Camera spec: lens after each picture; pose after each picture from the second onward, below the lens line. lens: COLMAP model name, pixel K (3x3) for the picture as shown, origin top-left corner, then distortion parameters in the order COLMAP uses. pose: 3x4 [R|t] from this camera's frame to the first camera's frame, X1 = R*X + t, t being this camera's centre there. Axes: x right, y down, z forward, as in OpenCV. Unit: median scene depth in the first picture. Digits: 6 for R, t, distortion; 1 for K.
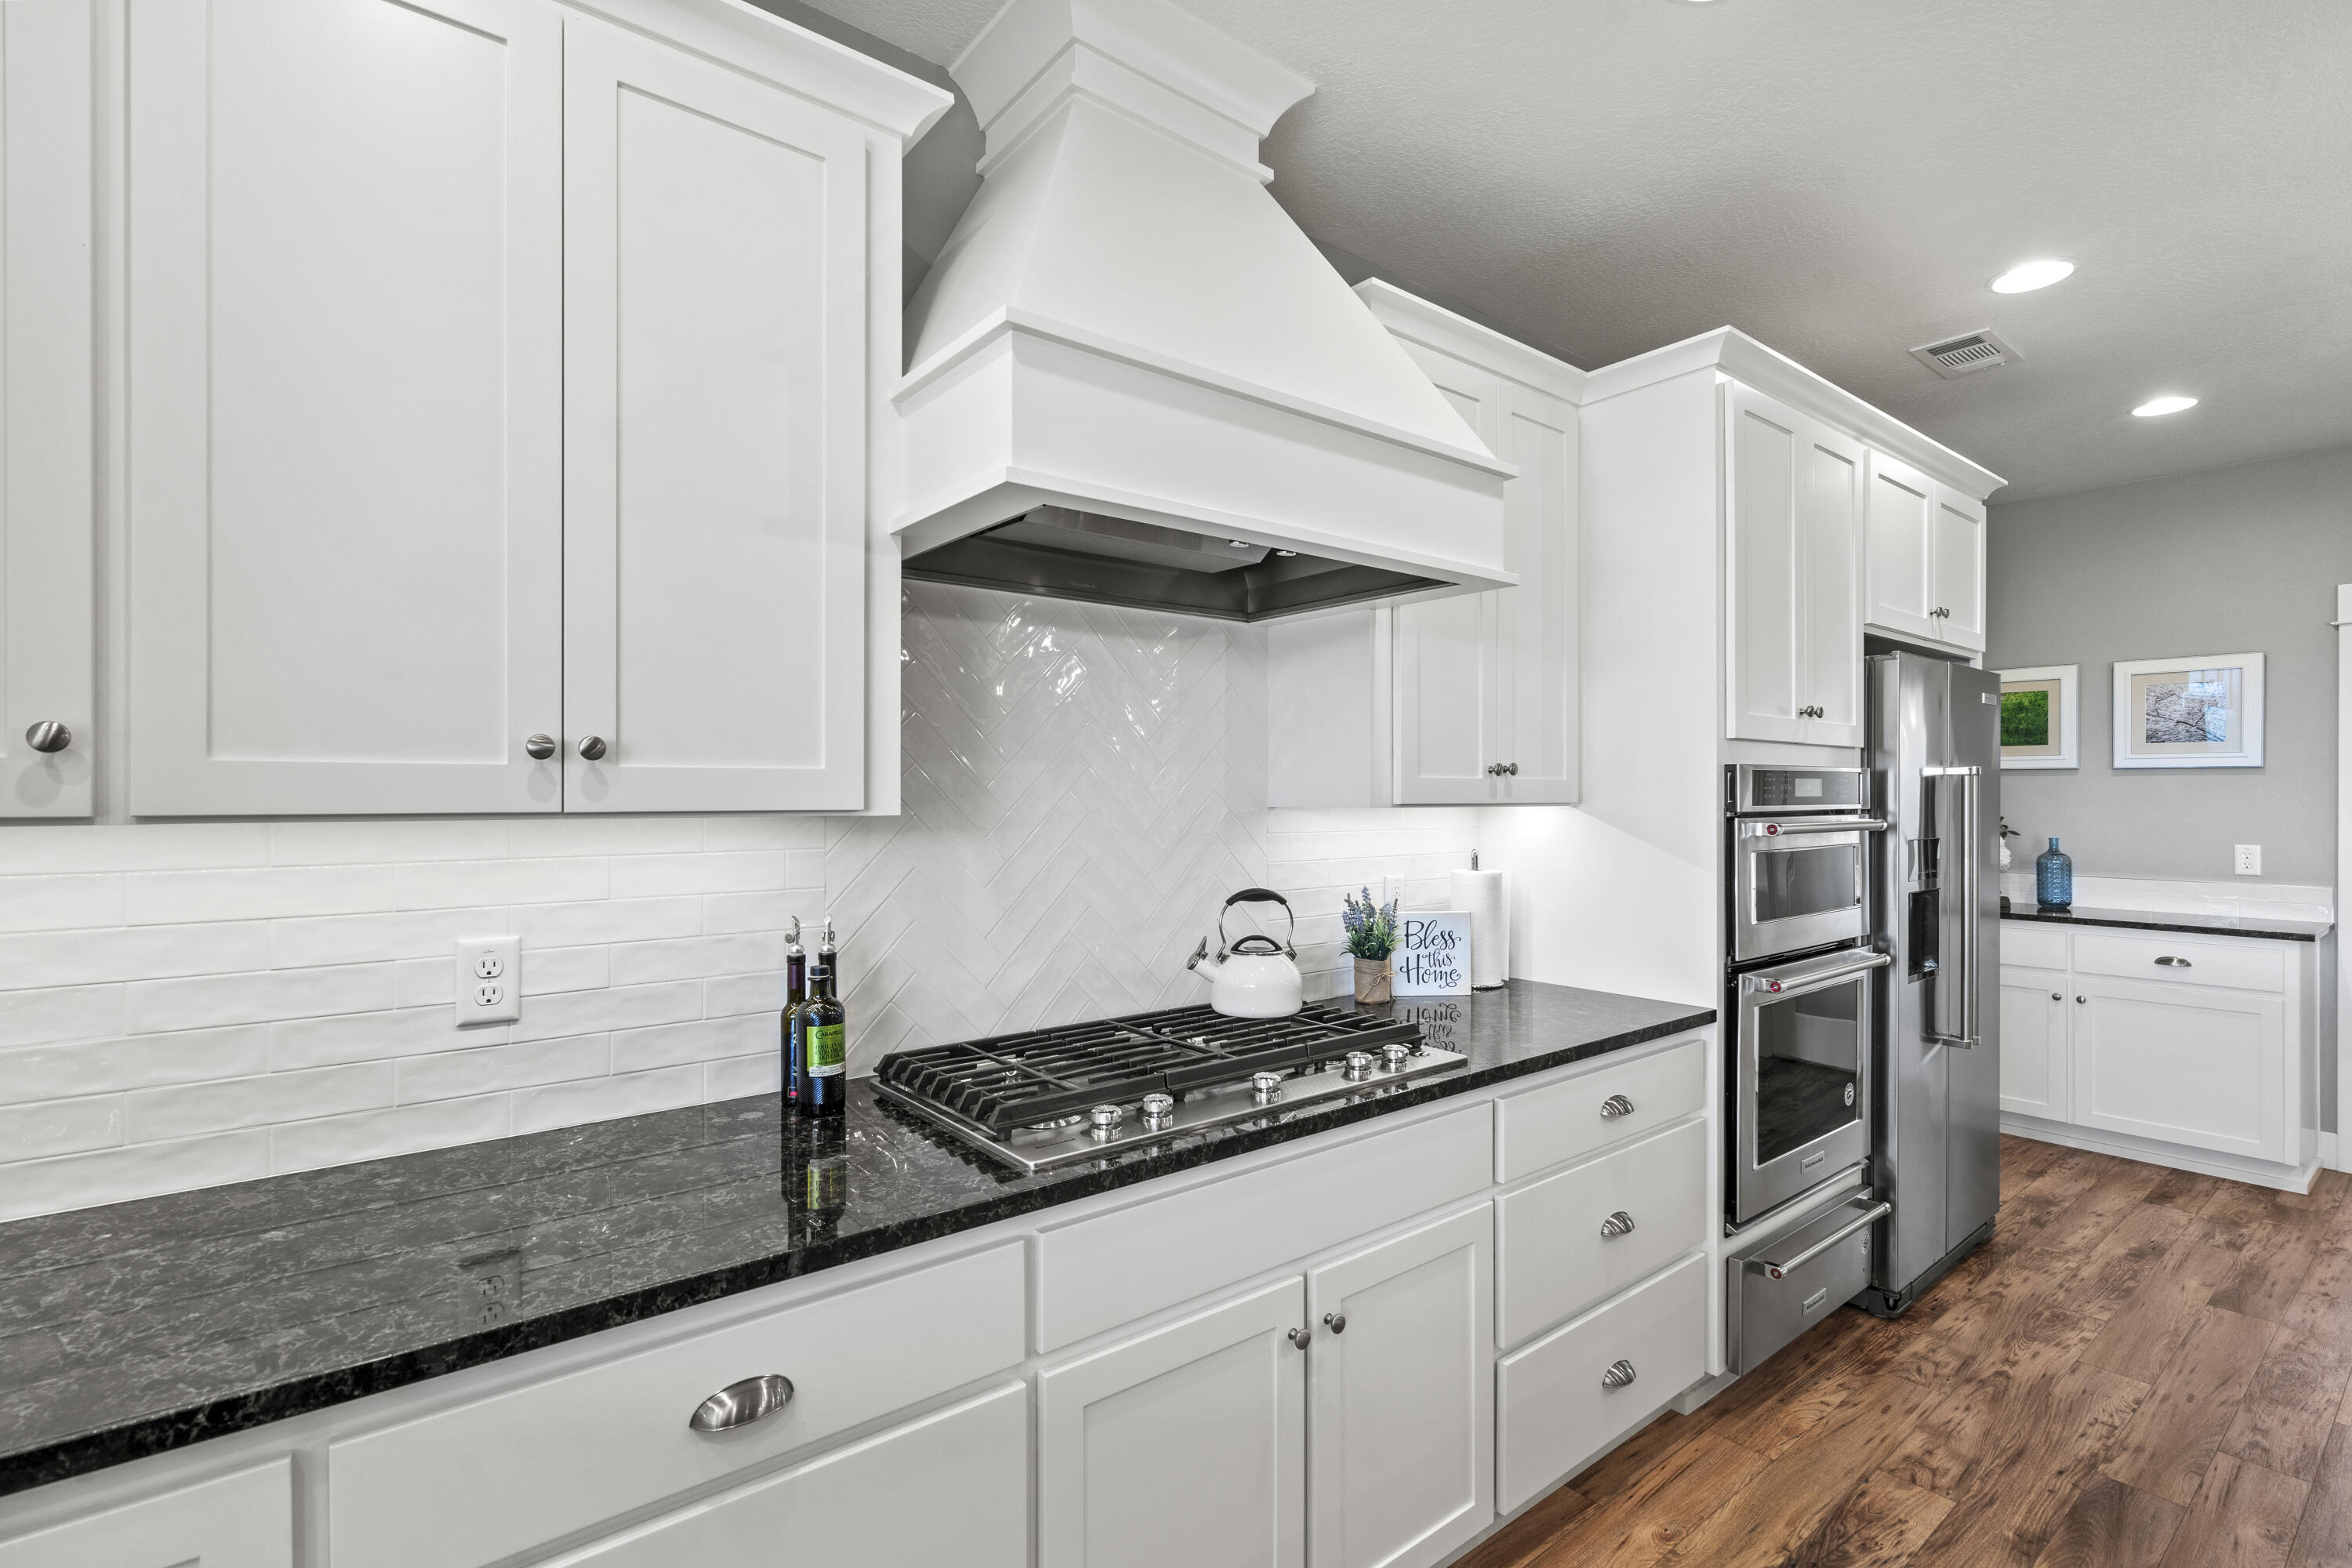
lens RADIAL K [[1076.6, 0, 1171.9], [0, 1076.6, 792.7], [0, 0, 1]] dist [-0.000987, -0.000165]
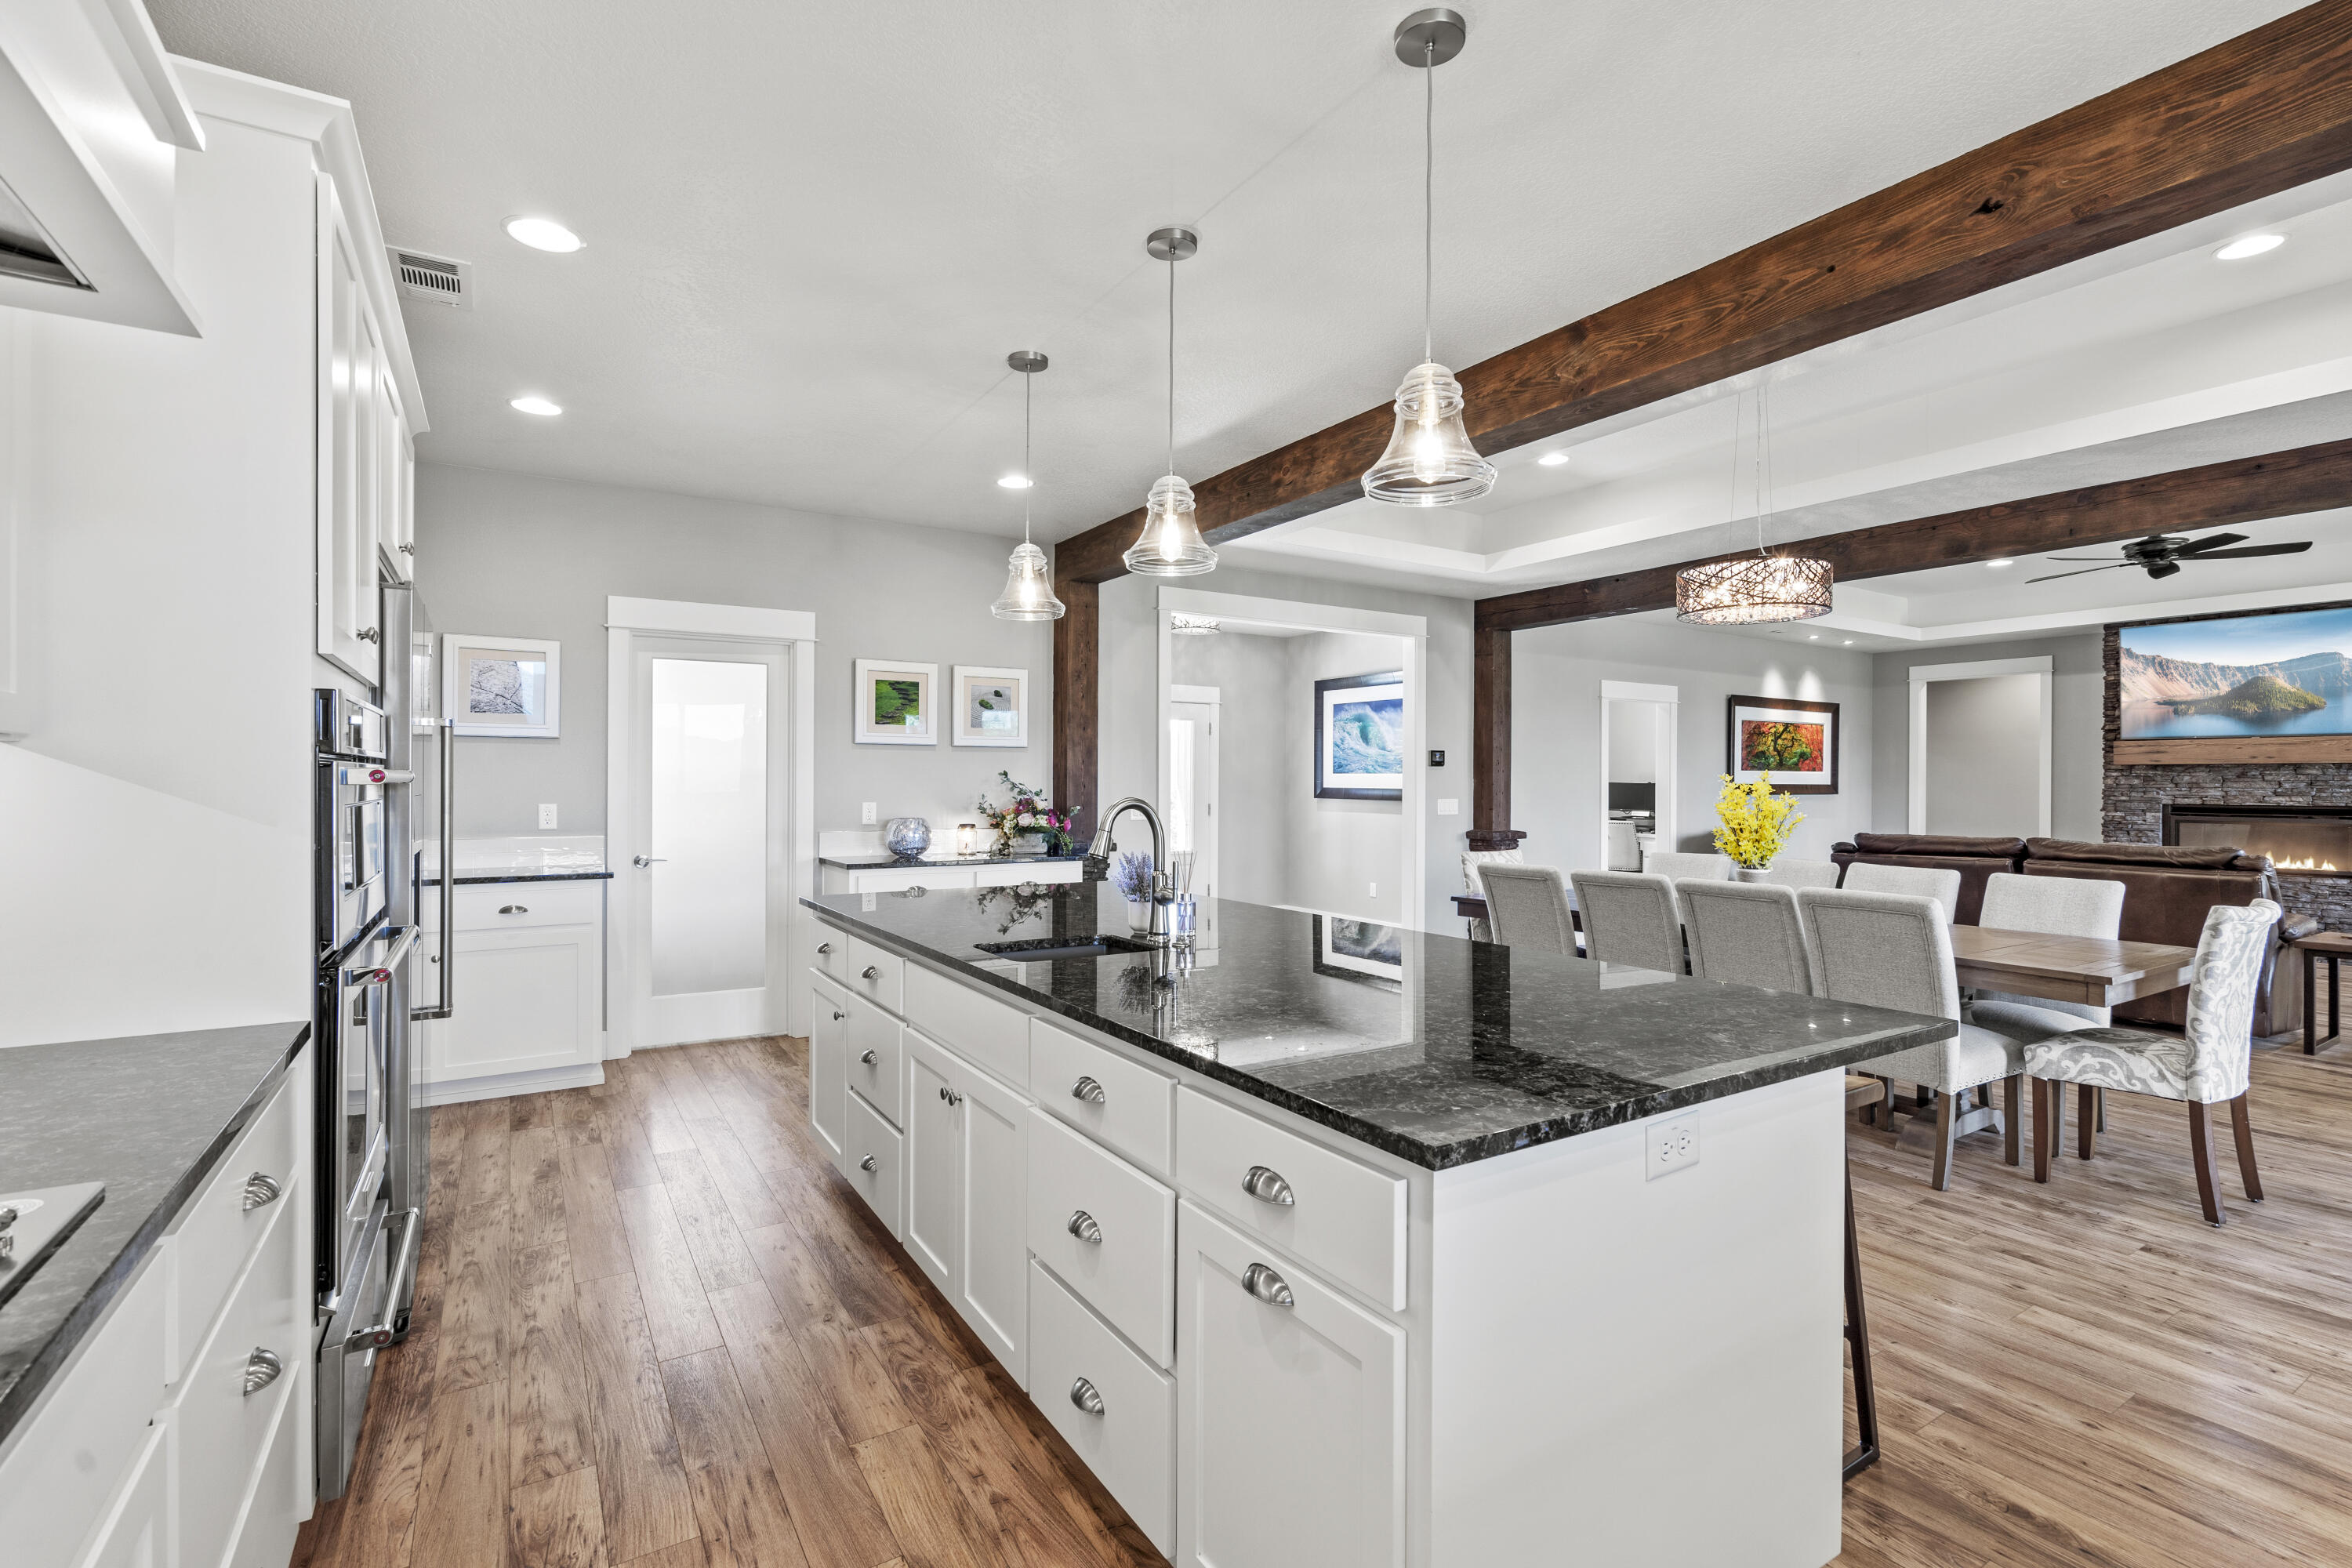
lens RADIAL K [[1073.3, 0, 1176.0], [0, 1073.3, 784.0], [0, 0, 1]] dist [0.000533, -0.000908]
pose [[0.107973, -0.003207, 0.994149, -0.147648], [-0.004069, 0.999985, 0.003668, 0.031940], [-0.994145, -0.004441, 0.107959, 0.312980]]
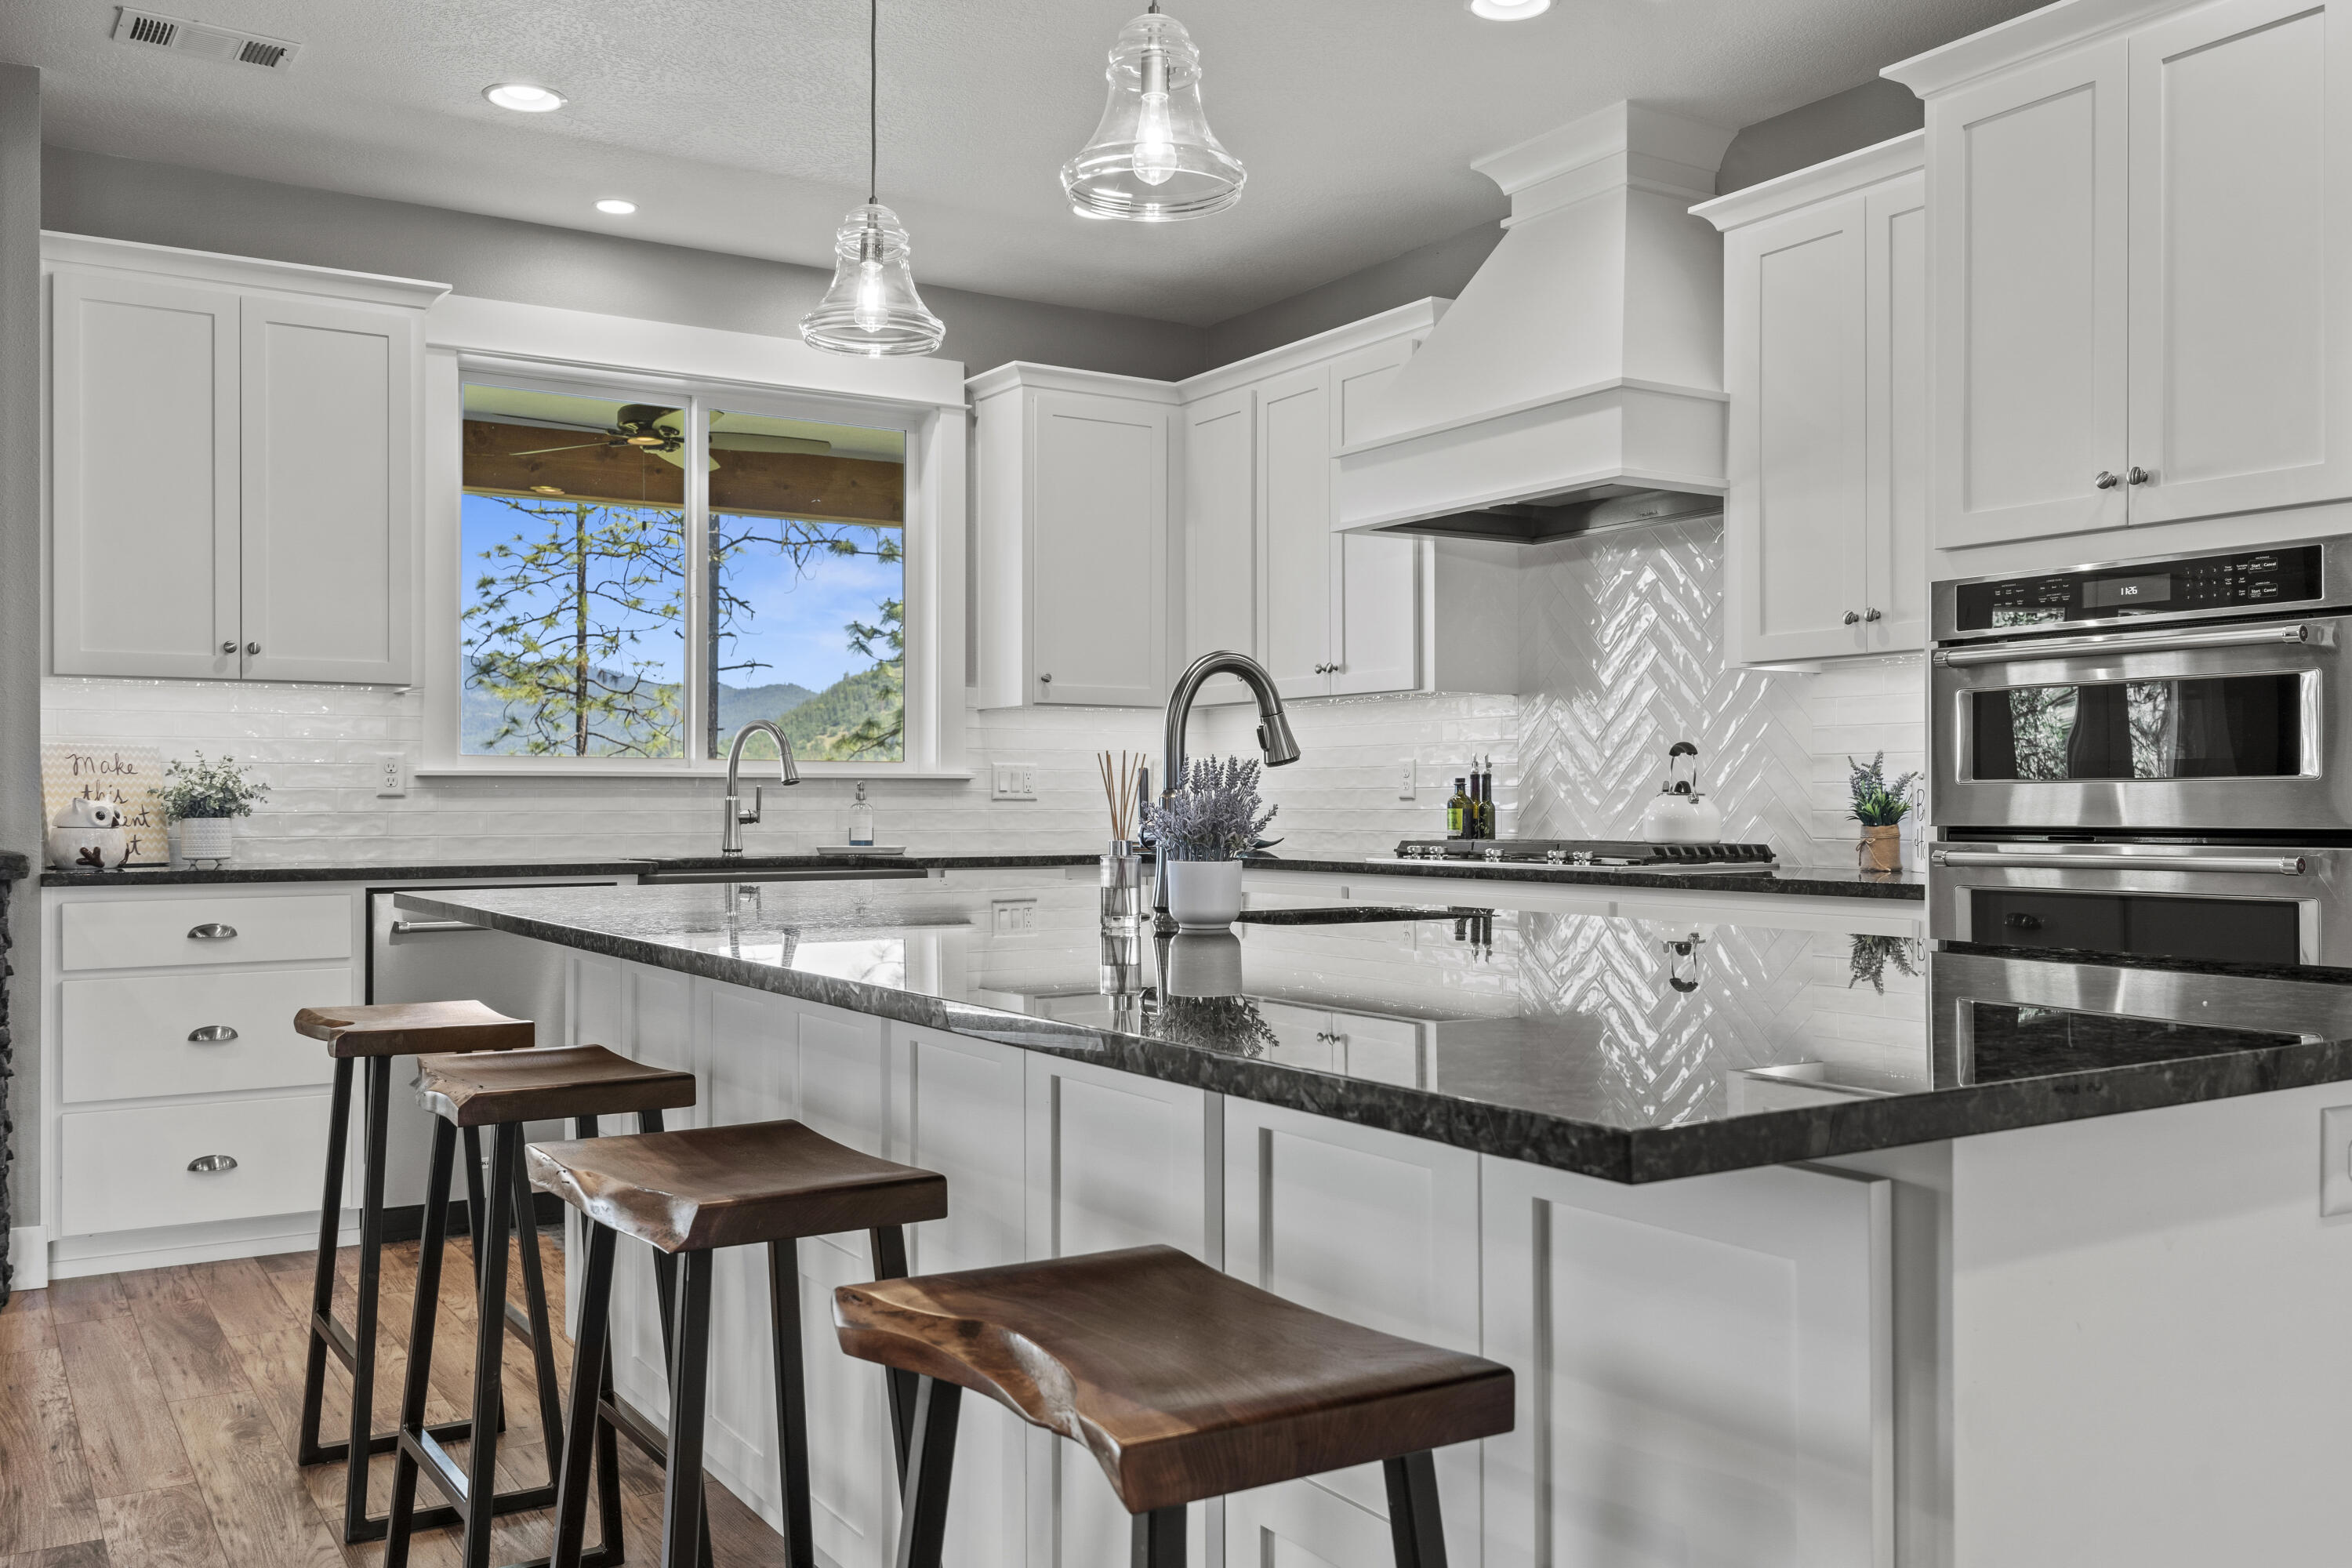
lens RADIAL K [[1992.0, 0, 1176.0], [0, 1992.0, 784.0], [0, 0, 1]] dist [-0.000757, 0.000784]
pose [[-0.107376, -0.010409, -0.994164, 1.930554], [0.001754, 0.999942, -0.010659, 0.130322], [0.994217, -0.002888, -0.107352, 0.557368]]
